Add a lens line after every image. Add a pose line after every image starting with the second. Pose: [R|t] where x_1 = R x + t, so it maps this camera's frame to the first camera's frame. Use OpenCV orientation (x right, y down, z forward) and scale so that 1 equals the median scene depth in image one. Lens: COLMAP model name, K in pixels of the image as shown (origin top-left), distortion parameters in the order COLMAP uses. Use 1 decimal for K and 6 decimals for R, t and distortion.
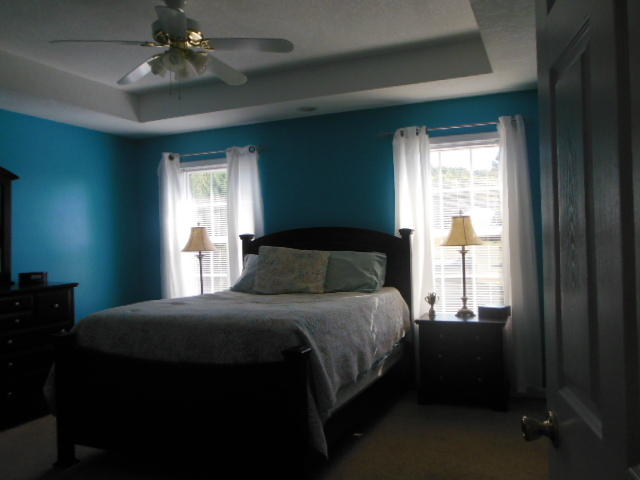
lens RADIAL K [[539.6, 0, 320.0], [0, 539.6, 240.0], [0, 0, 1]] dist [0.004885, 0.002643]
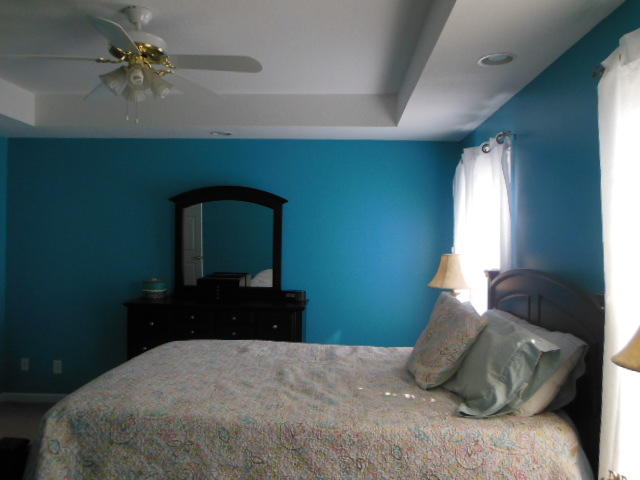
lens RADIAL K [[539.6, 0, 320.0], [0, 539.6, 240.0], [0, 0, 1]] dist [0.004885, 0.002643]
pose [[0.407305, 0.033973, -0.912660, 0.446694], [-0.031037, 0.999246, 0.023344, -0.064567], [0.912765, 0.018818, 0.408052, 0.624699]]
